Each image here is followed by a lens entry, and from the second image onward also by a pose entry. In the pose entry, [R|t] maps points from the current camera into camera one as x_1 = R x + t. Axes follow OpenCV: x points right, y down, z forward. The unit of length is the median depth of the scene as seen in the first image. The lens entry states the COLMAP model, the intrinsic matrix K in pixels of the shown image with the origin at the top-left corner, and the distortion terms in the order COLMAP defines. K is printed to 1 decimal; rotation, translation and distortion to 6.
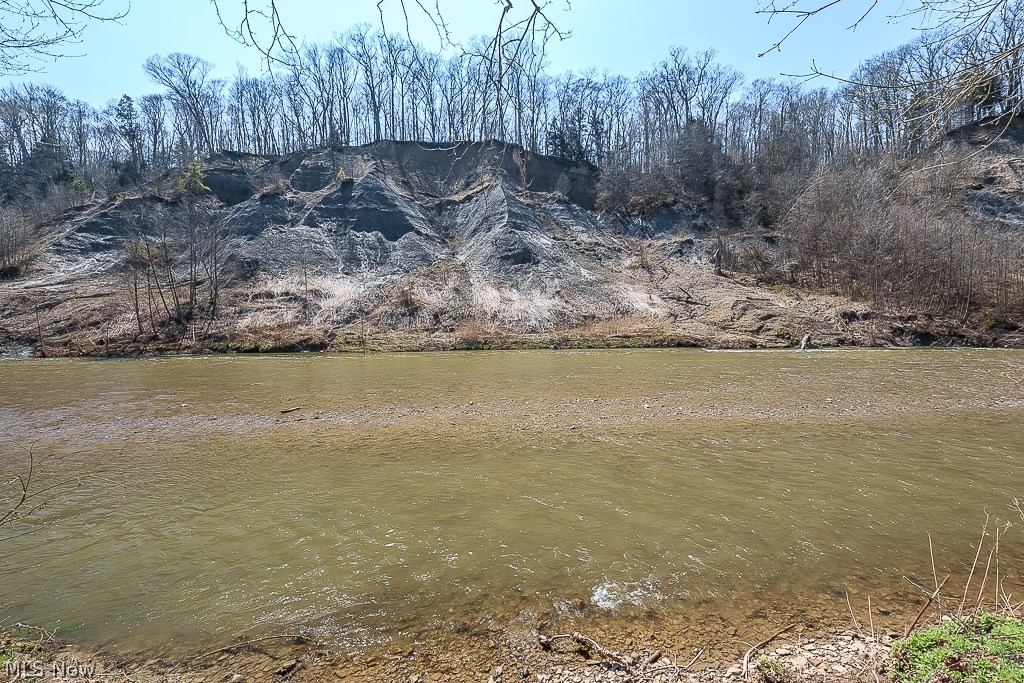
lens RADIAL K [[472.7, 0, 518.8], [0, 472.7, 342.2], [0, 0, 1]] dist [0.023623, -0.020934]
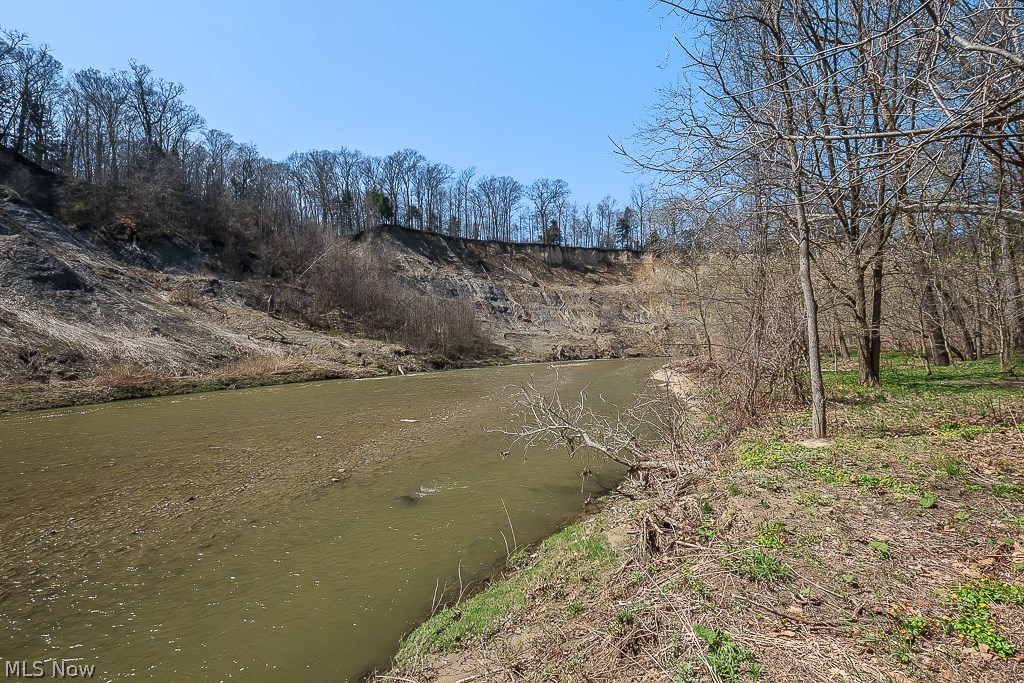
lens RADIAL K [[472.7, 0, 509.0], [0, 472.7, 342.2], [0, 0, 1]] dist [0.023623, -0.020934]
pose [[0.405476, 0.010361, 0.914047, -0.440175], [0.068931, 0.996742, -0.041876, -0.001405], [-0.911503, 0.079986, 0.403441, 0.068027]]
